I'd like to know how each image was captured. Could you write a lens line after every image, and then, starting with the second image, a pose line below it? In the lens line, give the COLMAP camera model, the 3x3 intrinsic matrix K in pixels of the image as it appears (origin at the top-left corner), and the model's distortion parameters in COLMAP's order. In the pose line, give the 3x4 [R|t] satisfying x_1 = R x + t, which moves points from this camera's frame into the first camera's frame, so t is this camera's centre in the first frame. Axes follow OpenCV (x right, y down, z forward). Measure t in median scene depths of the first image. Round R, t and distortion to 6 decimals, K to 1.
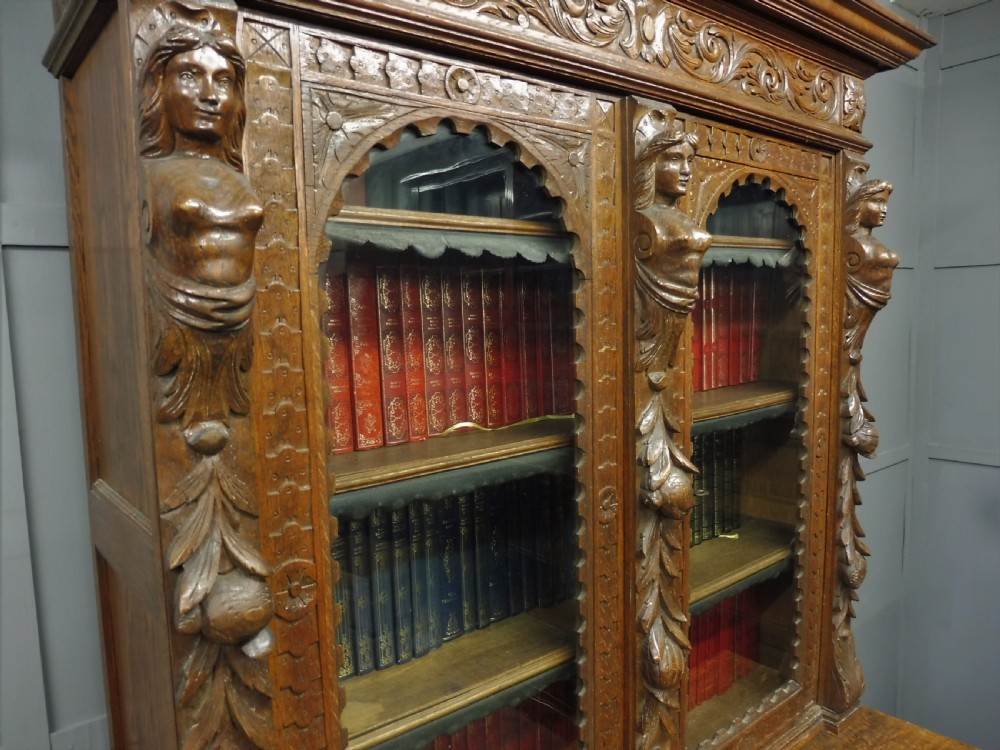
lens RADIAL K [[727.0, 0, 504.6], [0, 727.0, 382.0], [0, 0, 1]] dist [-0.050458, 0.016110]
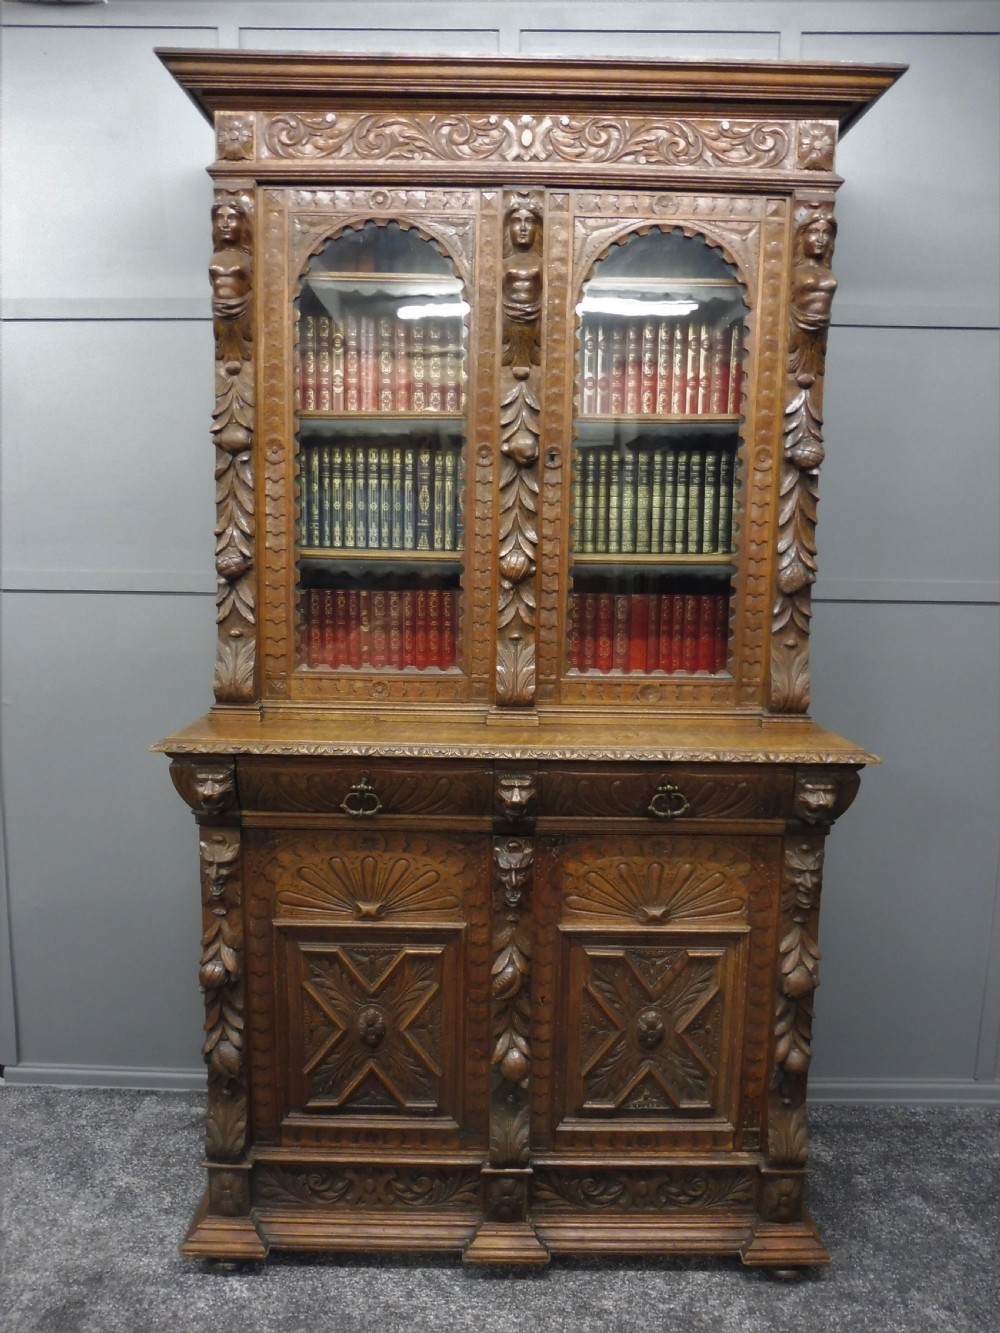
lens RADIAL K [[969.1, 0, 489.3], [0, 969.1, 671.3], [0, 0, 1]] dist [-0.050458, 0.016110]
pose [[0.767931, 0.126408, -0.627936, 1.631505], [-0.101430, 0.991963, 0.075646, 0.511832], [0.632451, 0.005601, 0.774580, -0.650302]]
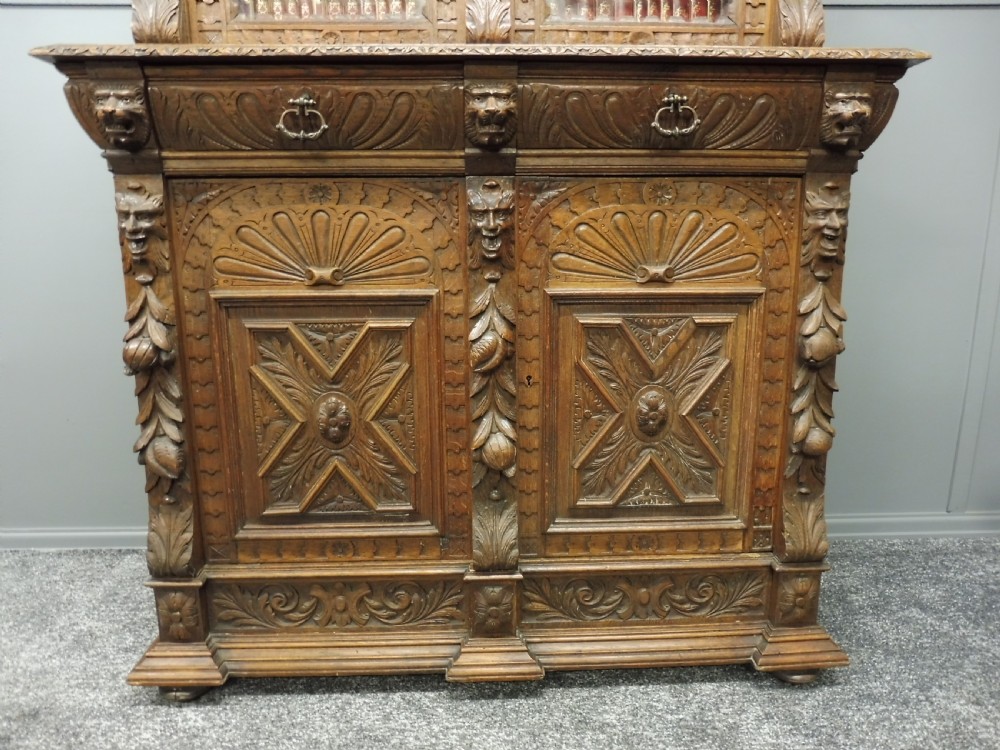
lens RADIAL K [[727.0, 0, 500.5], [0, 727.0, 381.5], [0, 0, 1]] dist [-0.050458, 0.016110]
pose [[0.793916, 0.151923, -0.588741, 1.241378], [-0.080025, 0.985967, 0.146513, 1.208402], [0.602738, -0.069204, 0.794933, -0.043540]]
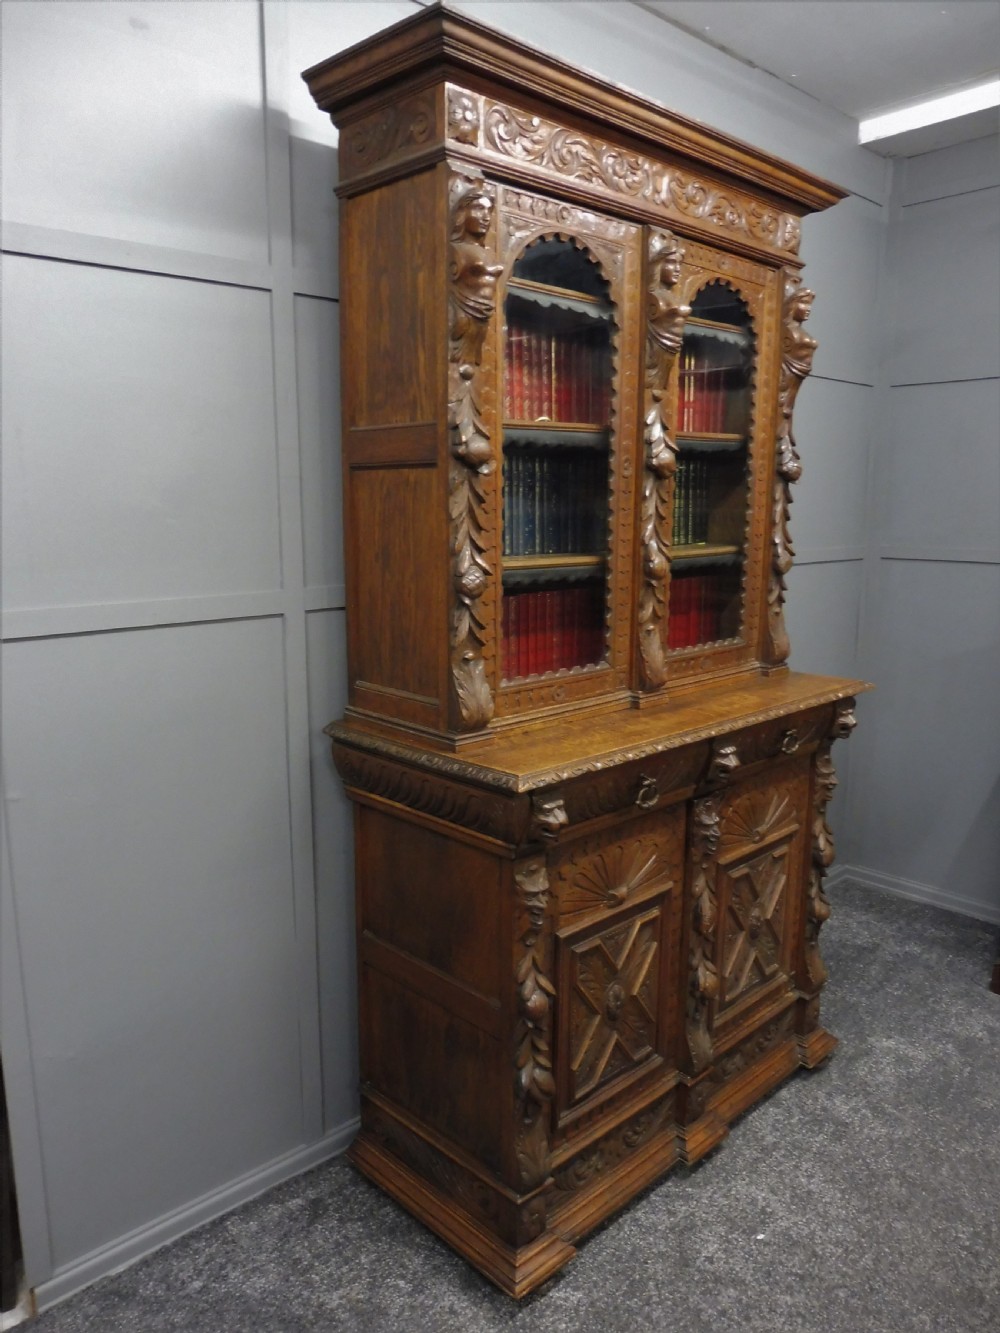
lens RADIAL K [[969.1, 0, 489.0], [0, 969.1, 676.7], [0, 0, 1]] dist [-0.050458, 0.016110]
pose [[0.997577, 0.013656, 0.068217, -0.359487], [-0.019128, 0.996594, 0.080220, 0.526846], [-0.066889, -0.081331, 0.994440, -1.399033]]
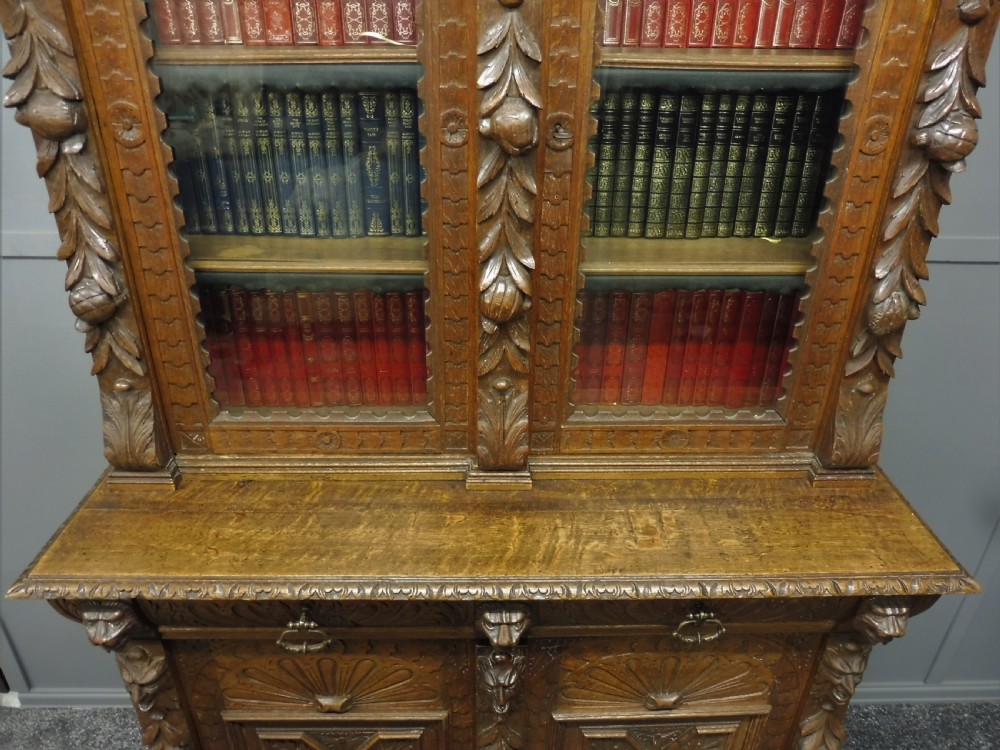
lens RADIAL K [[727.0, 0, 502.7], [0, 727.0, 384.9], [0, 0, 1]] dist [-0.050458, 0.016110]
pose [[0.785291, 0.329253, -0.524320, 0.902574], [-0.100344, 0.903357, 0.416986, 0.071662], [0.610942, -0.274843, 0.742436, 0.211896]]
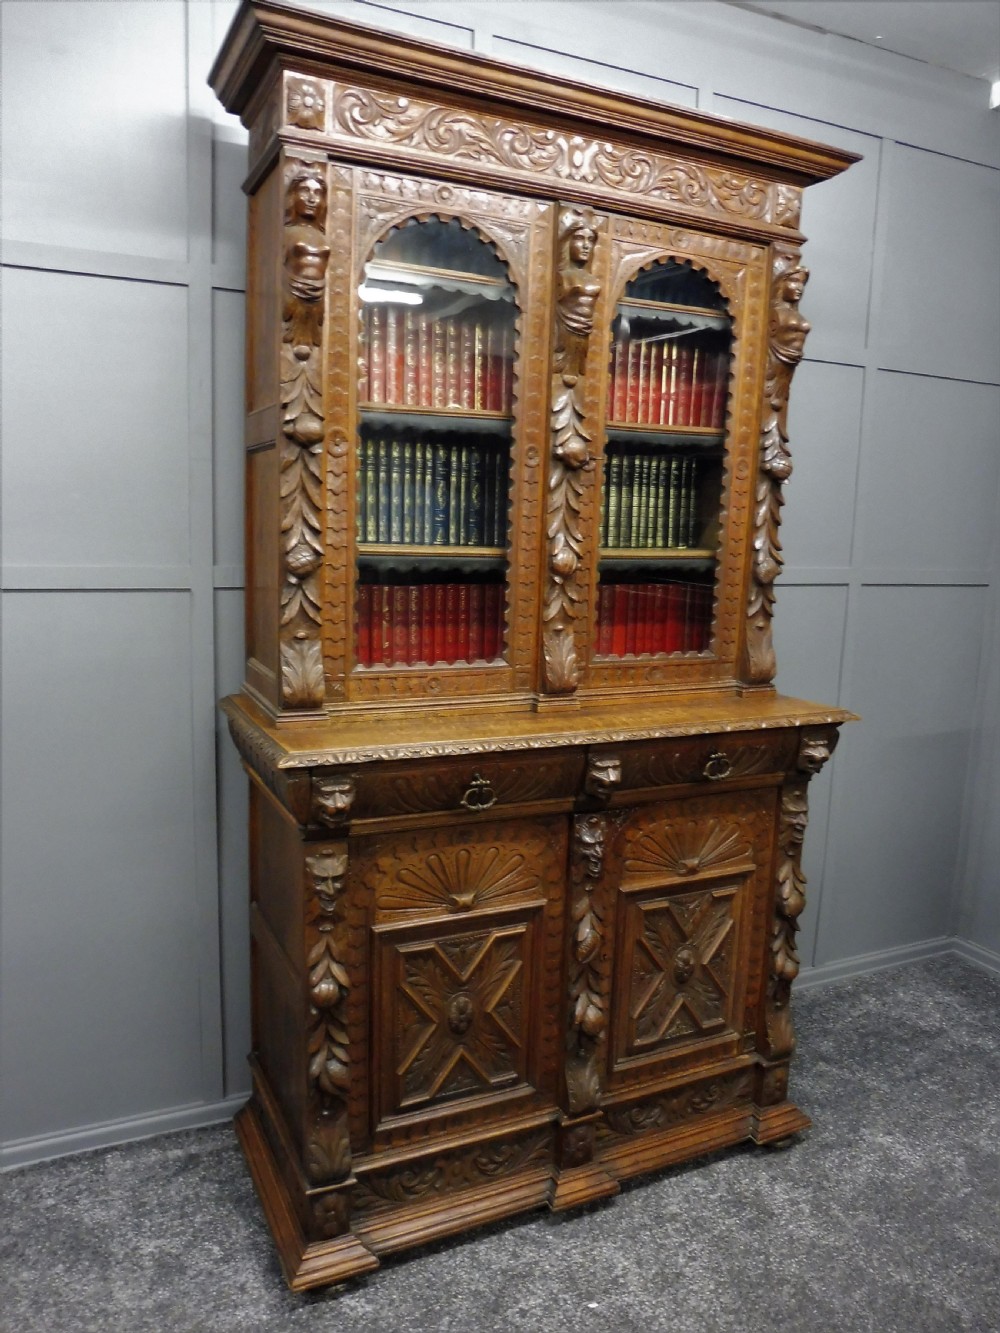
lens RADIAL K [[969.1, 0, 492.7], [0, 969.1, 675.3], [0, 0, 1]] dist [-0.050458, 0.016110]
pose [[0.968299, 0.094707, -0.231144, 0.653131], [-0.080869, 0.994358, 0.068646, 0.561256], [0.236341, -0.047778, 0.970495, -1.253549]]
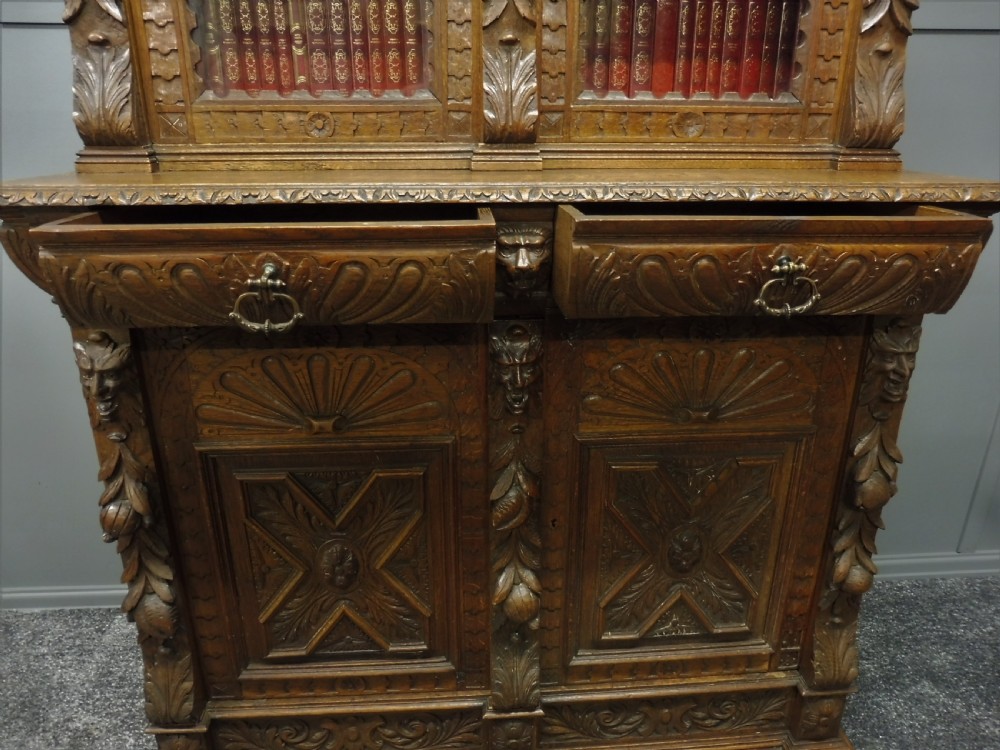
lens RADIAL K [[727.0, 0, 501.7], [0, 727.0, 382.3], [0, 0, 1]] dist [-0.050458, 0.016110]
pose [[0.813585, 0.238041, -0.530487, 0.994025], [-0.084721, 0.951153, 0.296869, 0.784261], [0.575241, -0.196585, 0.794010, 0.090758]]
